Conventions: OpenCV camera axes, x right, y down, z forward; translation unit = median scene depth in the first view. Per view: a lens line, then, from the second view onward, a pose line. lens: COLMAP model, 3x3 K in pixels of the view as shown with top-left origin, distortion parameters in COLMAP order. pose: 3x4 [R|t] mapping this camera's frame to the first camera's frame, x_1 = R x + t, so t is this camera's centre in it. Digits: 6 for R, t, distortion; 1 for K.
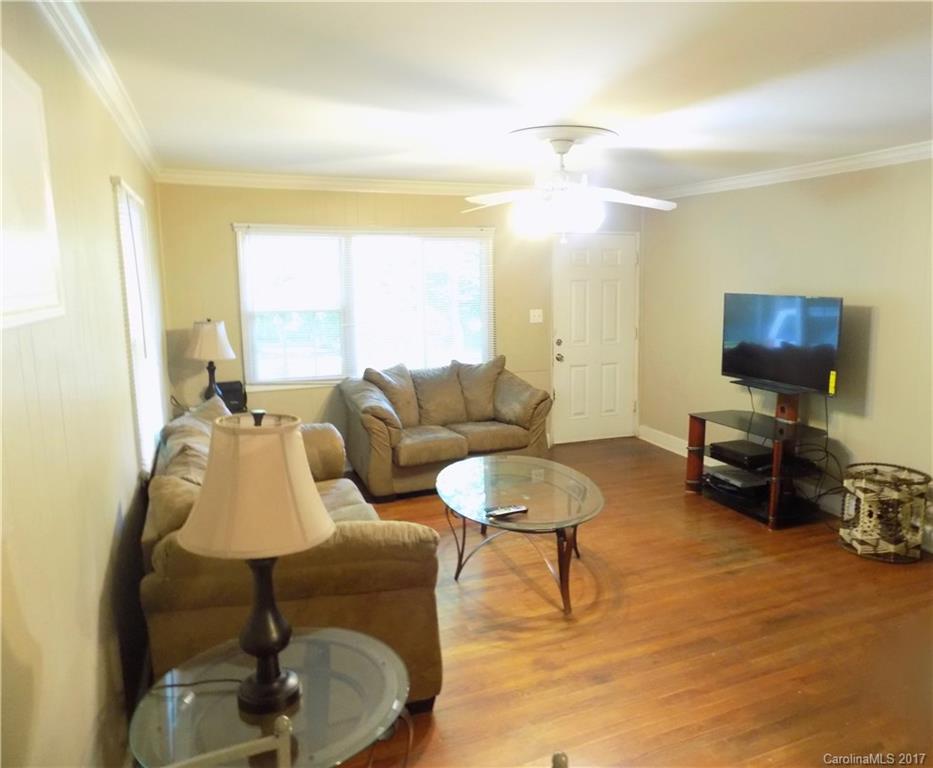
lens RADIAL K [[671.1, 0, 506.4], [0, 671.1, 378.0], [0, 0, 1]] dist [-0.071792, 0.002139]
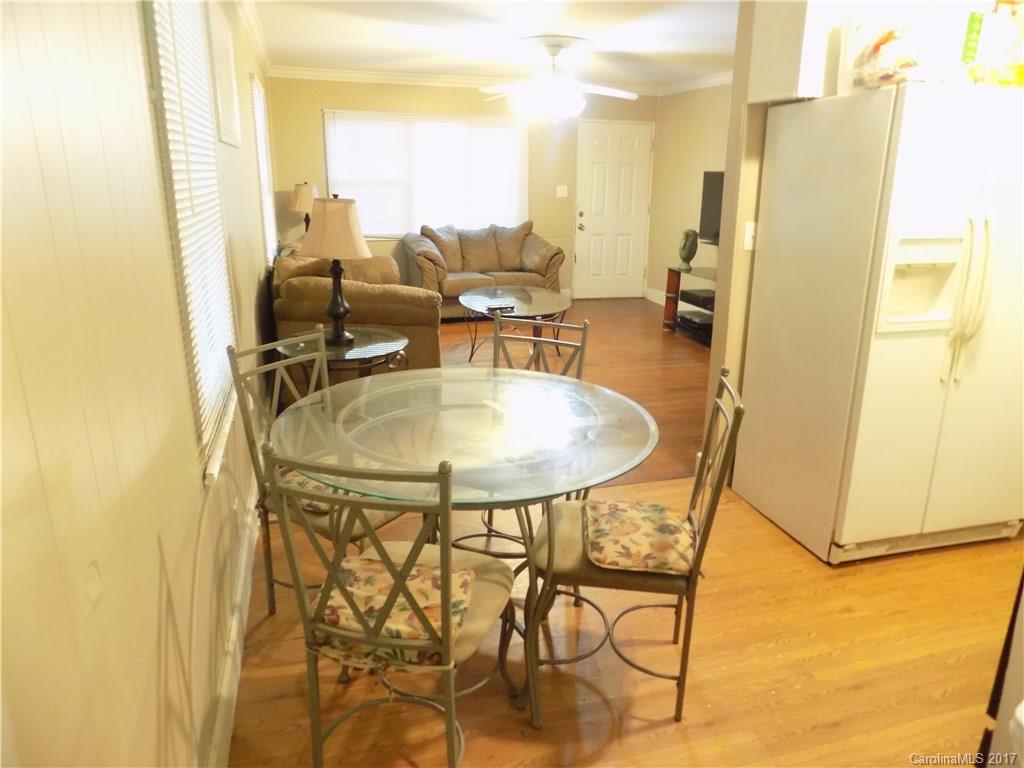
lens RADIAL K [[688.5, 0, 516.6], [0, 688.5, 379.4], [0, 0, 1]] dist [-0.070439, 0.060471]
pose [[0.992435, 0.054132, -0.110197, 0.139451], [-0.039031, 0.990097, 0.134850, 0.097771], [0.116406, -0.129528, 0.984719, -0.341476]]
